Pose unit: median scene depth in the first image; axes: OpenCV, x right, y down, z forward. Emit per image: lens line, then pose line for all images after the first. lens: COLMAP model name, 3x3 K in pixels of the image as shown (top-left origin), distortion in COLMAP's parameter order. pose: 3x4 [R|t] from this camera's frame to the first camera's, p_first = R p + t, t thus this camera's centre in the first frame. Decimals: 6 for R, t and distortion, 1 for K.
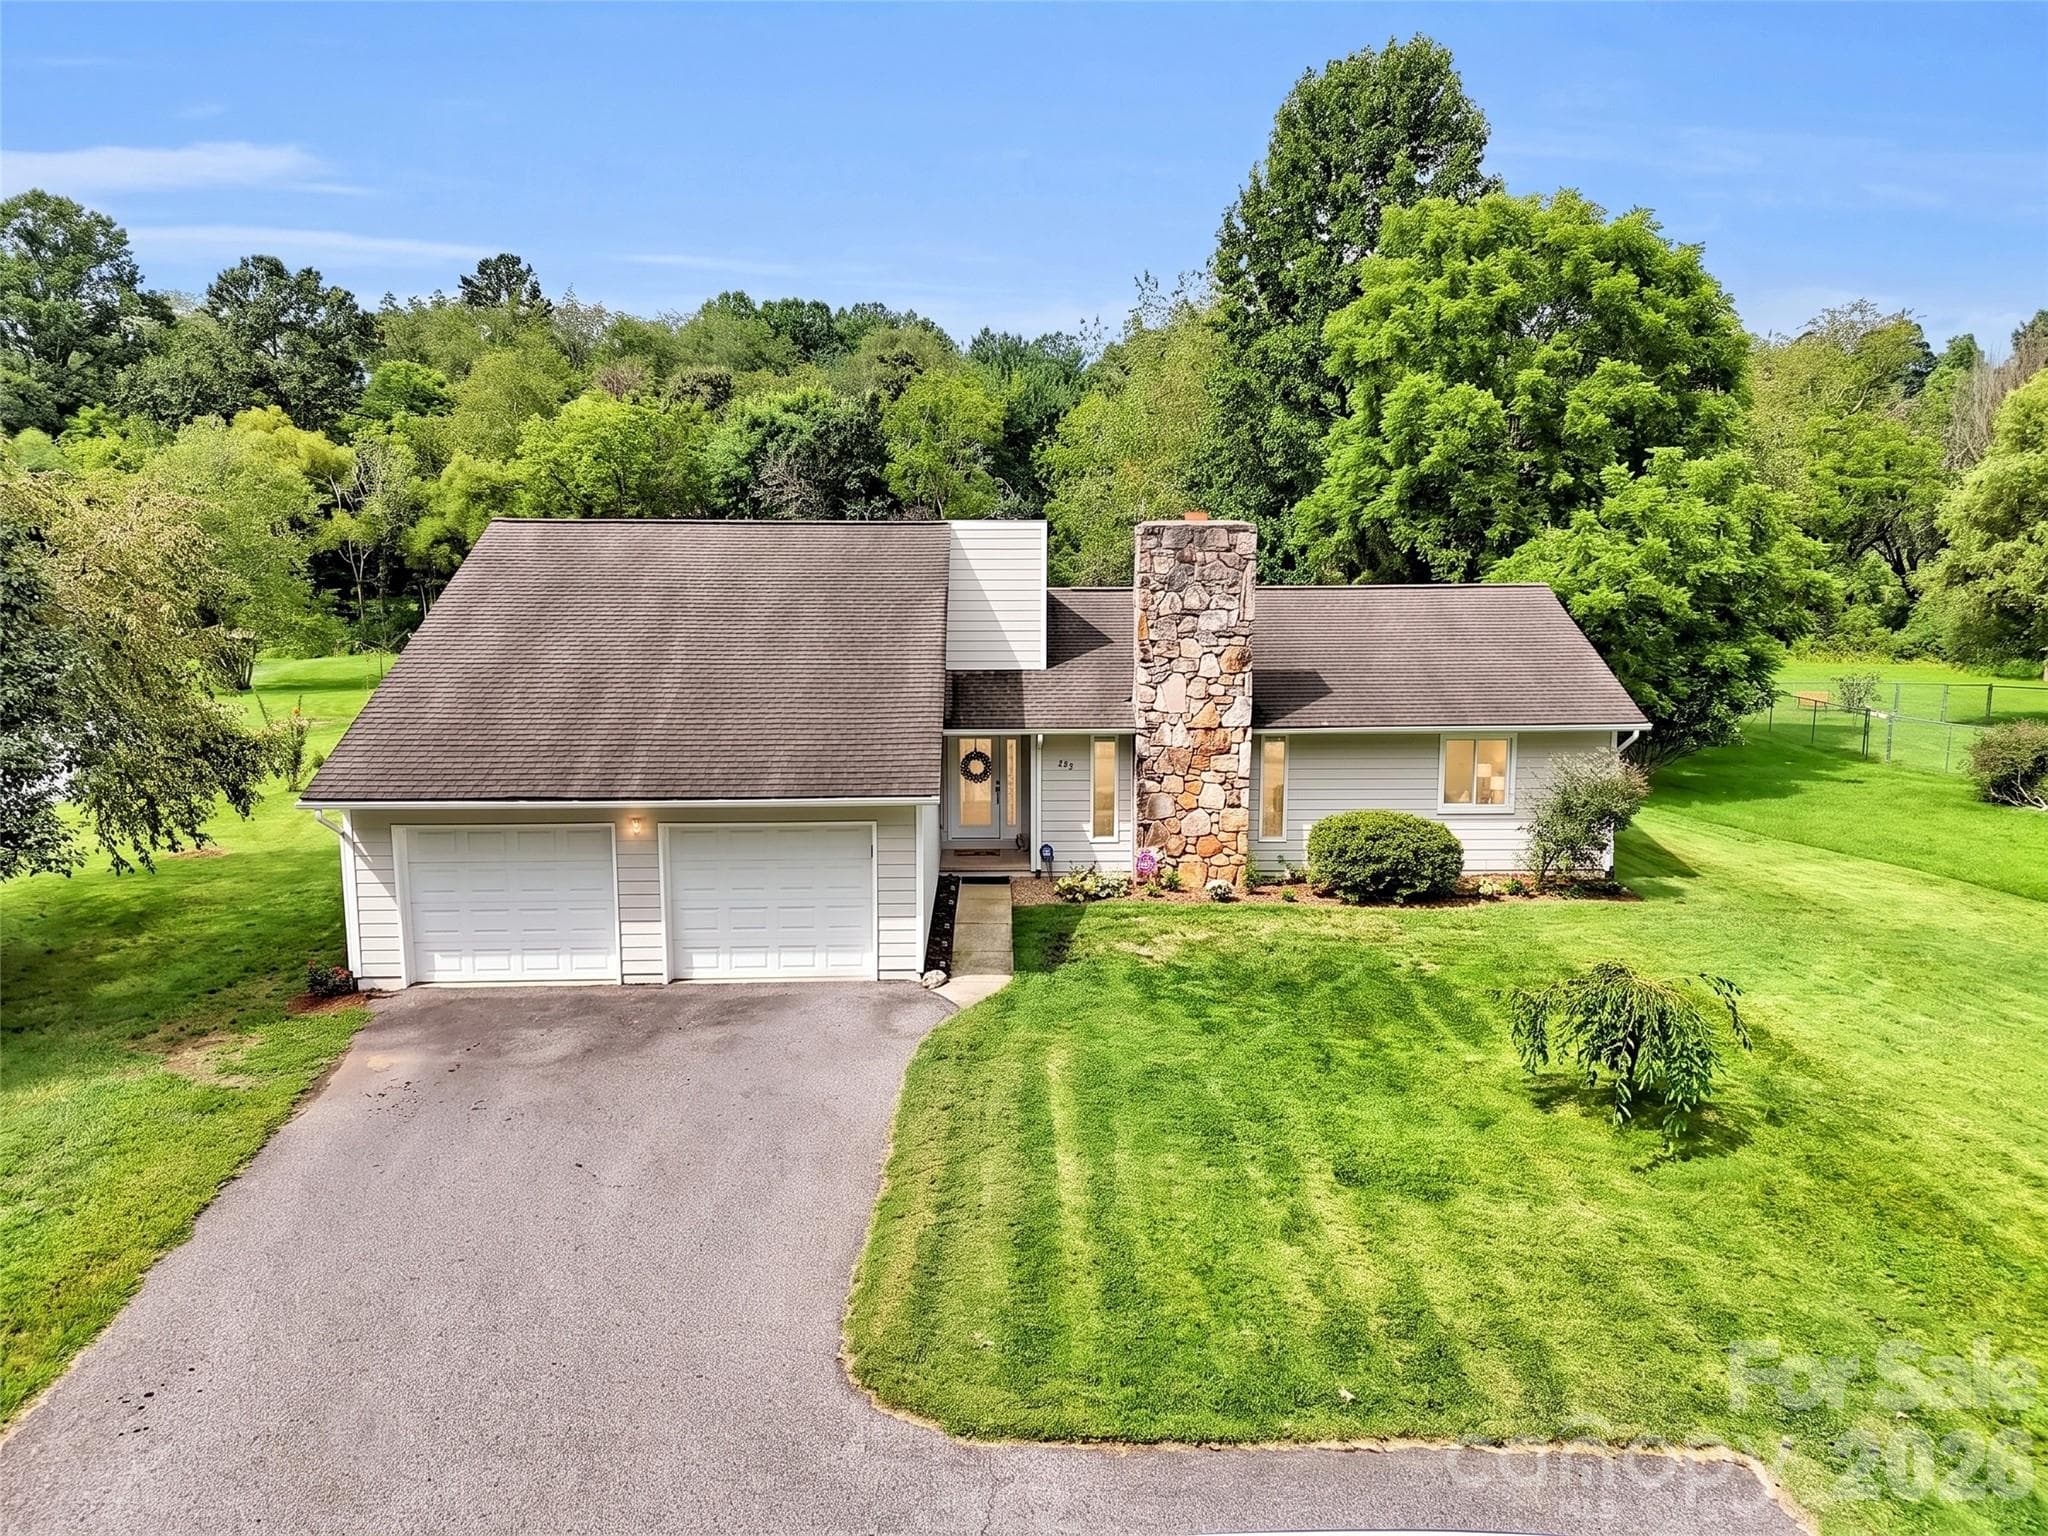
lens RADIAL K [[1543.7, 0, 1022.7], [0, 1543.7, 725.5], [0, 0, 1]] dist [0.077523, -0.086047]
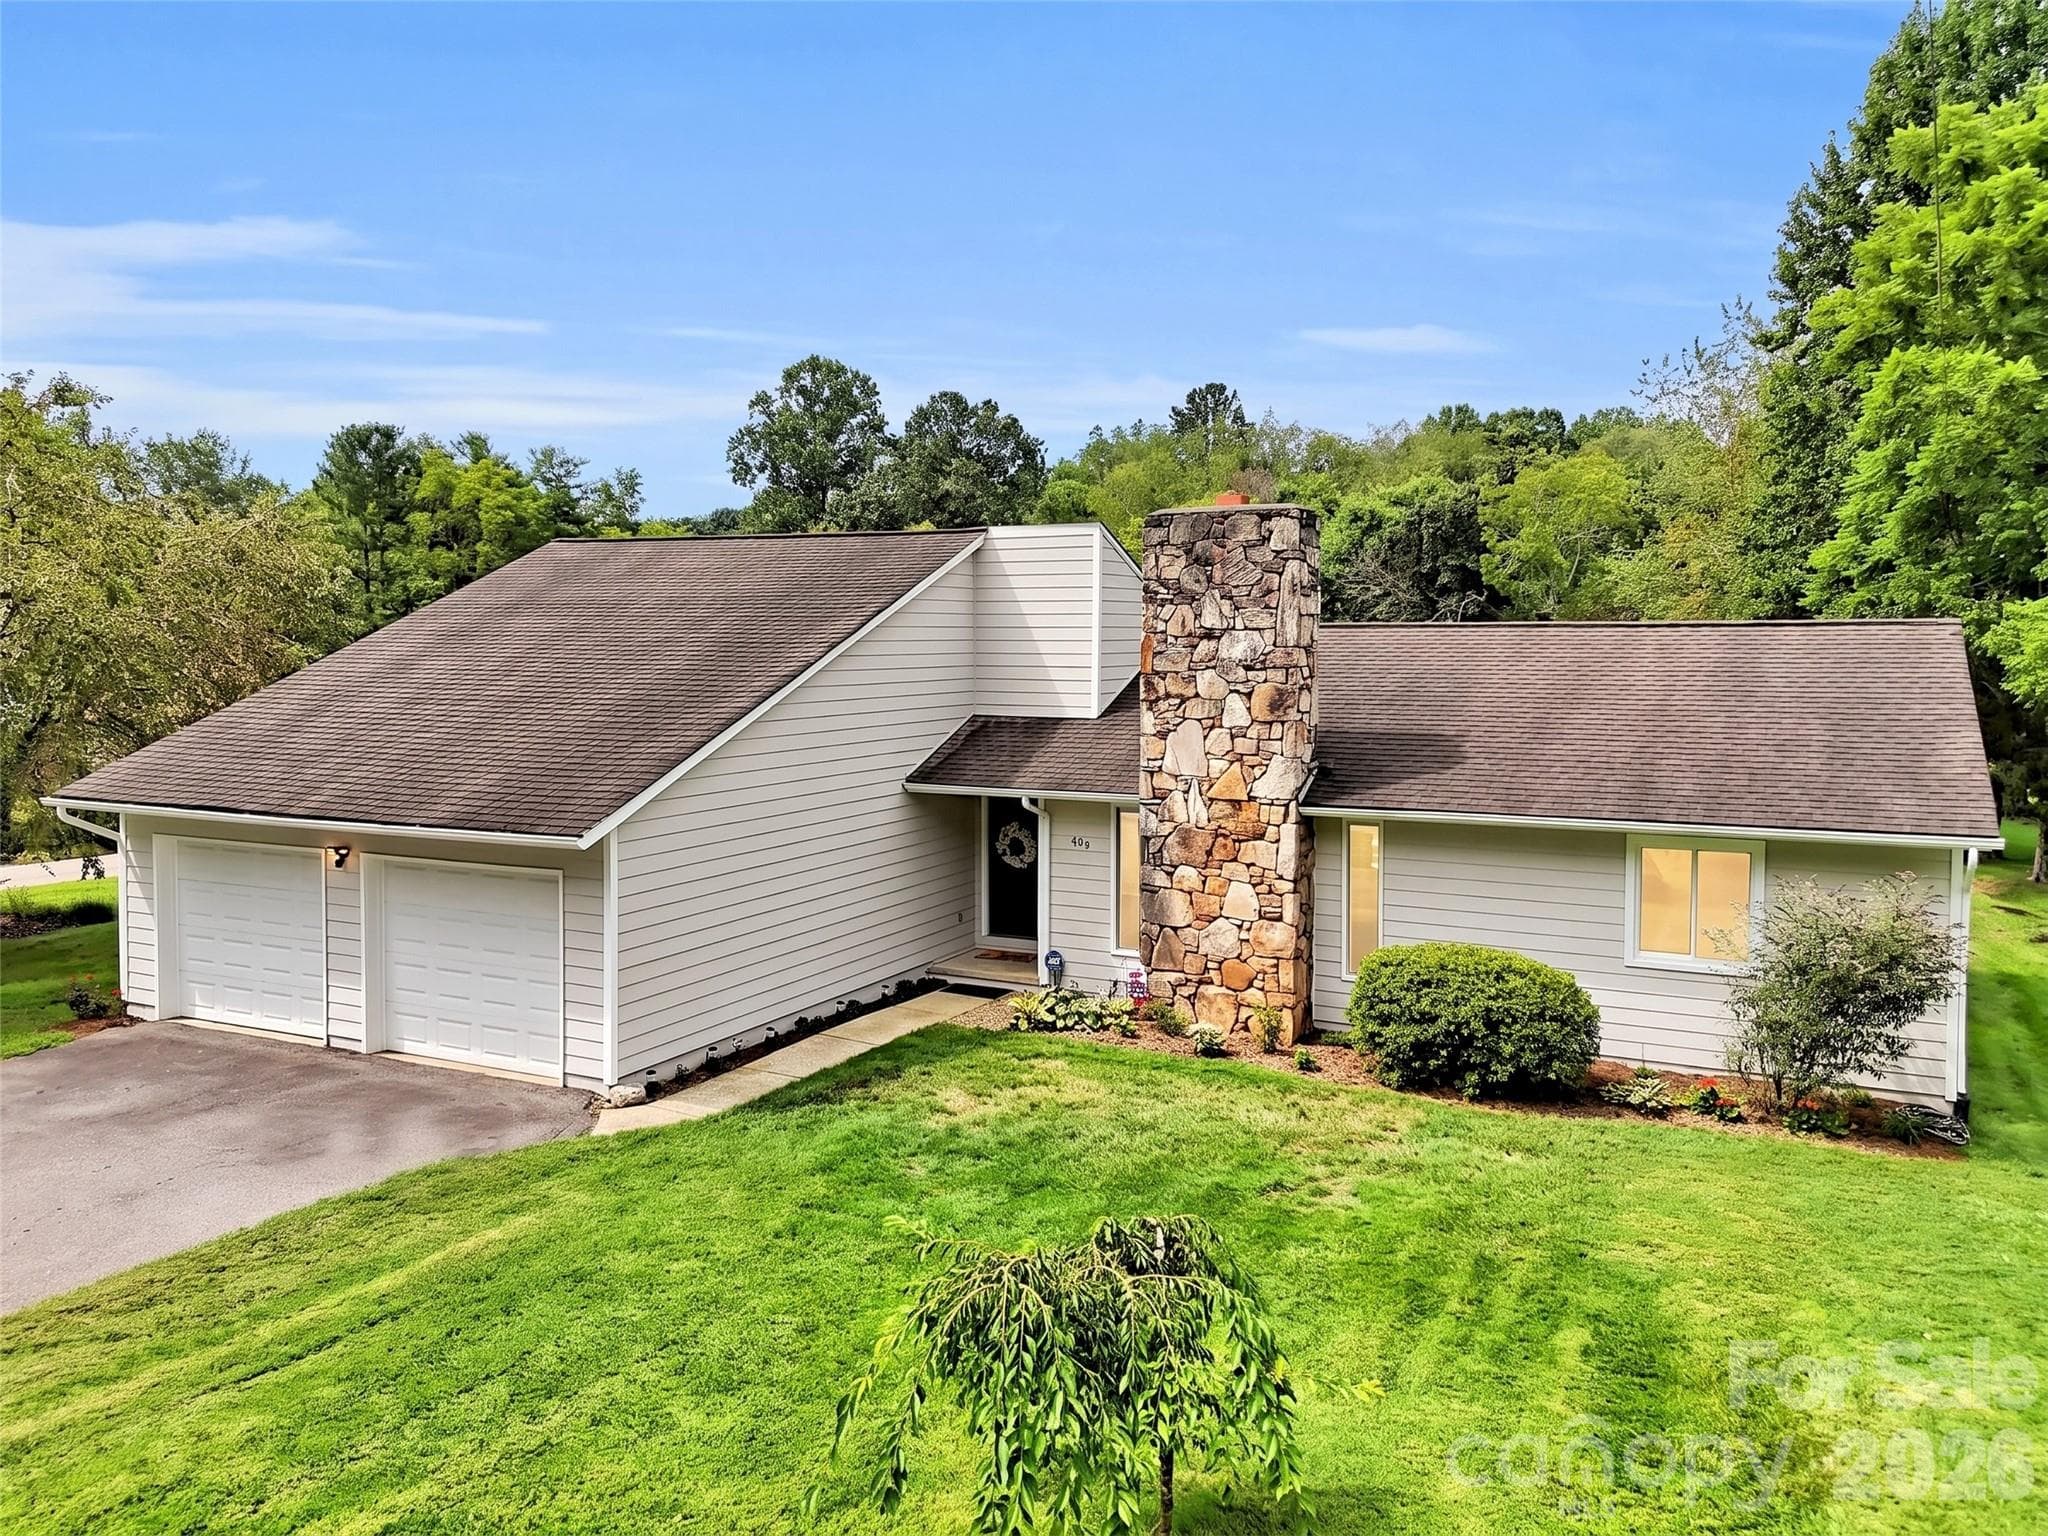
lens RADIAL K [[1561.5, 0, 989.1], [0, 1561.5, 670.5], [0, 0, 1]] dist [0.038239, -0.000665]
pose [[0.876493, 0.014023, -0.481211, 0.356912], [-0.070044, 0.992654, -0.098653, 0.020465], [0.476292, 0.120174, 0.871036, 0.327899]]
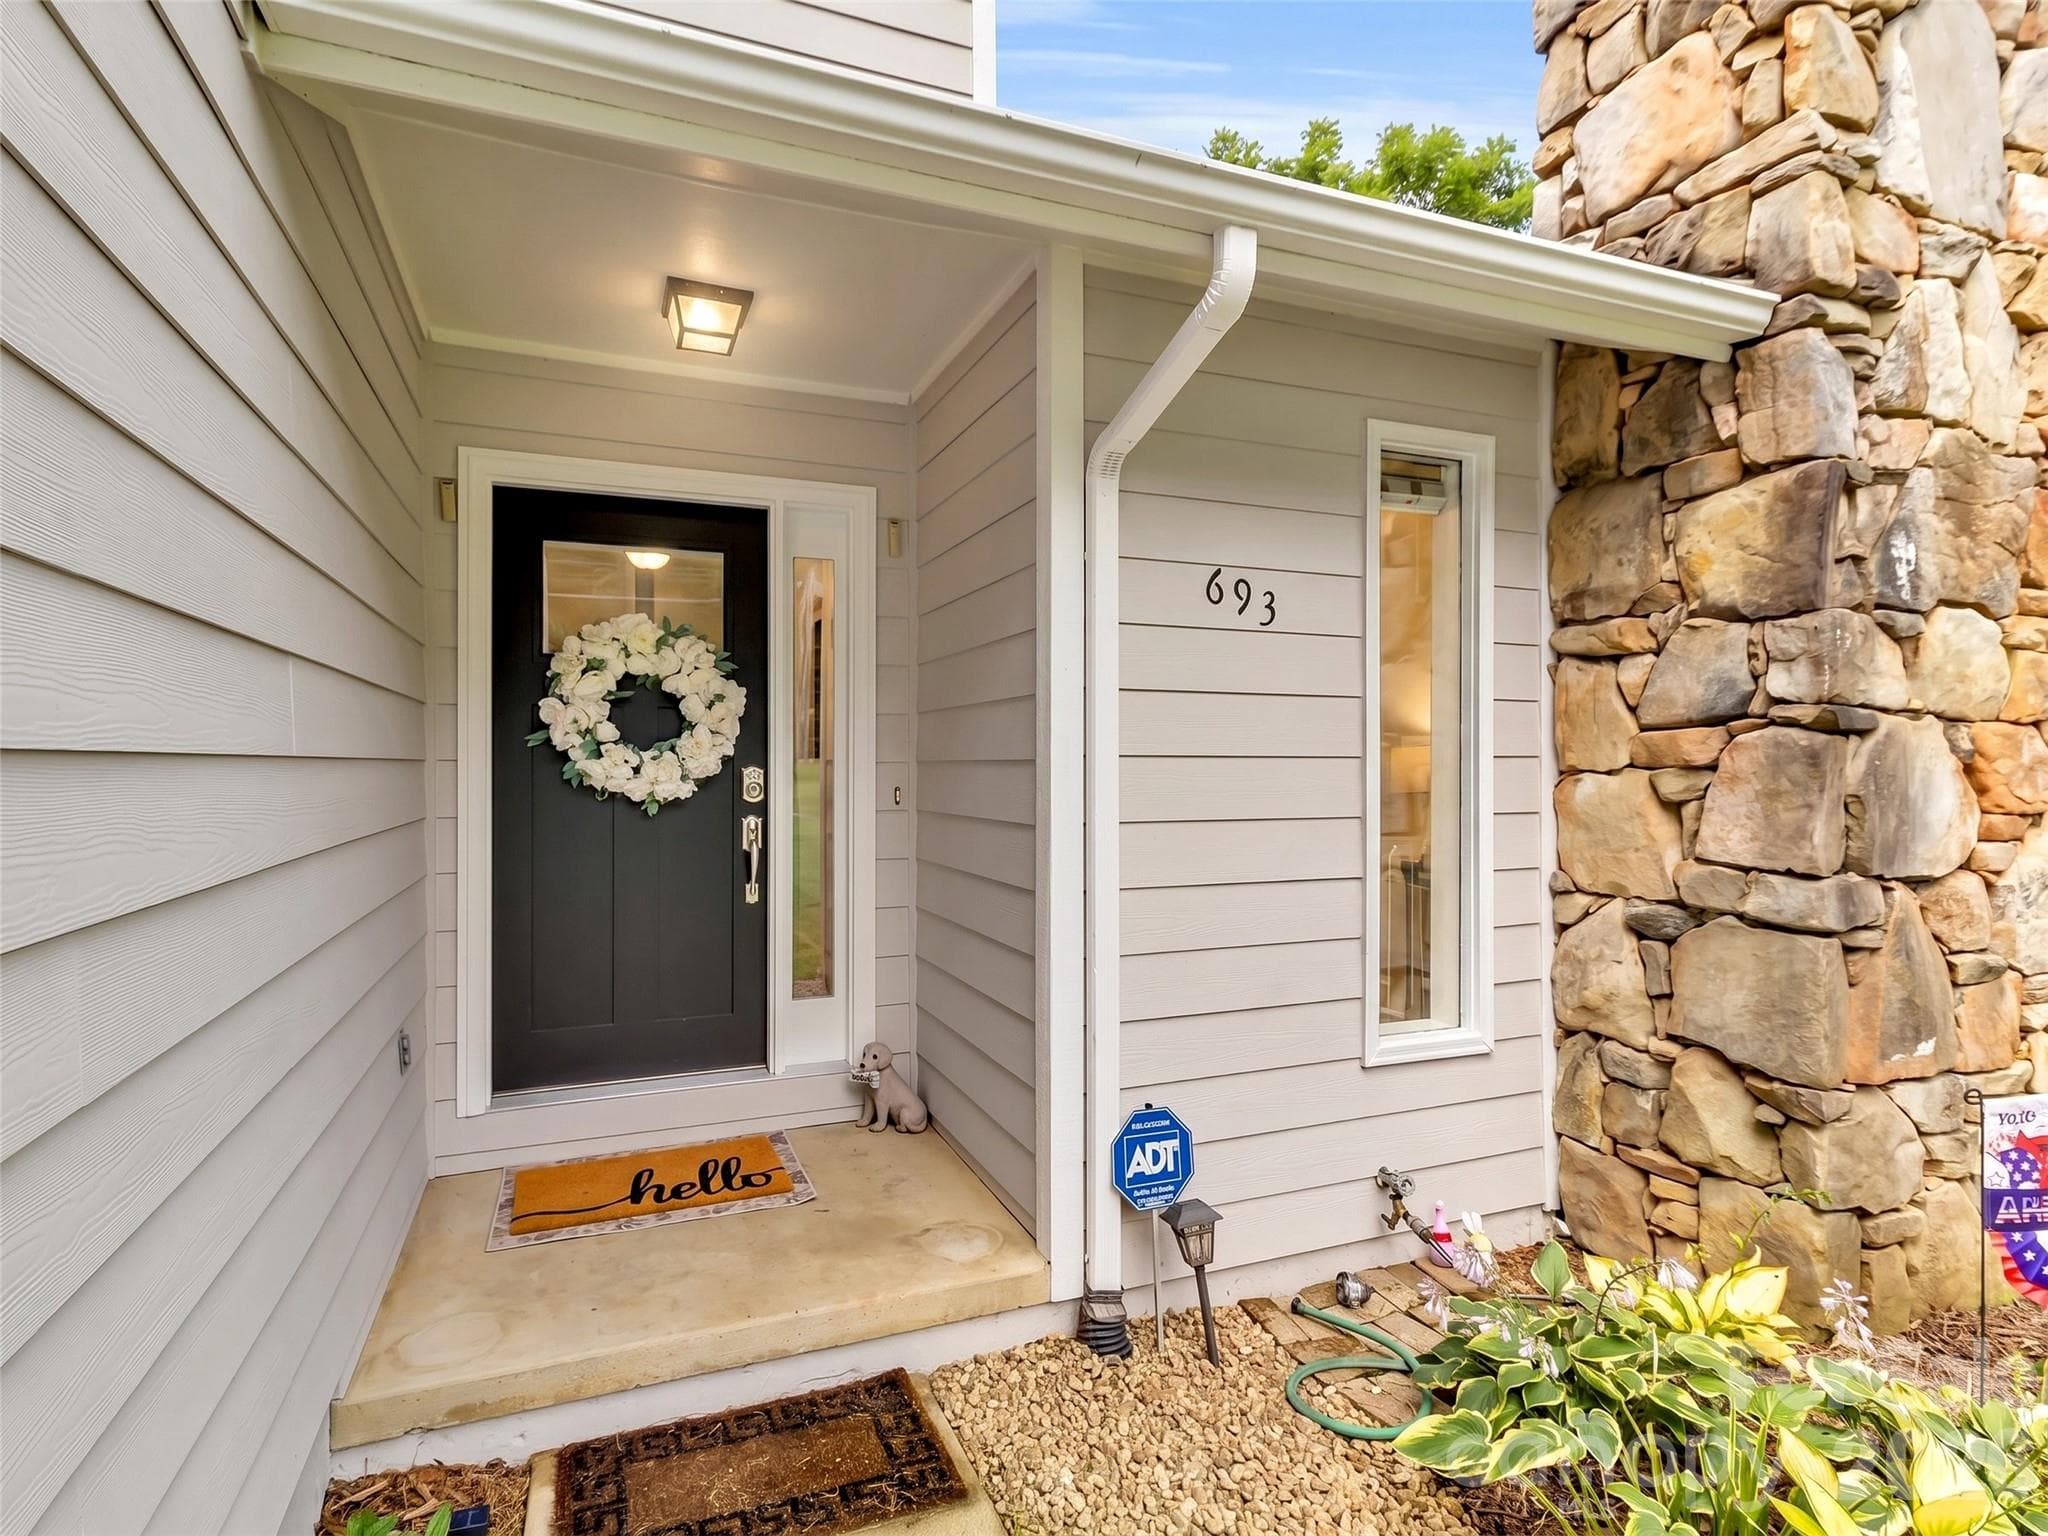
lens RADIAL K [[1100.9, 0, 1024.0], [0, 1100.9, 768.0], [0, 0, 1]] dist [0.003312, 0.001928]
pose [[0.935556, 0.001204, 0.353177, -0.036758], [0.049039, 0.989865, -0.133278, 0.059645], [-0.349758, 0.142009, 0.926015, 0.924963]]
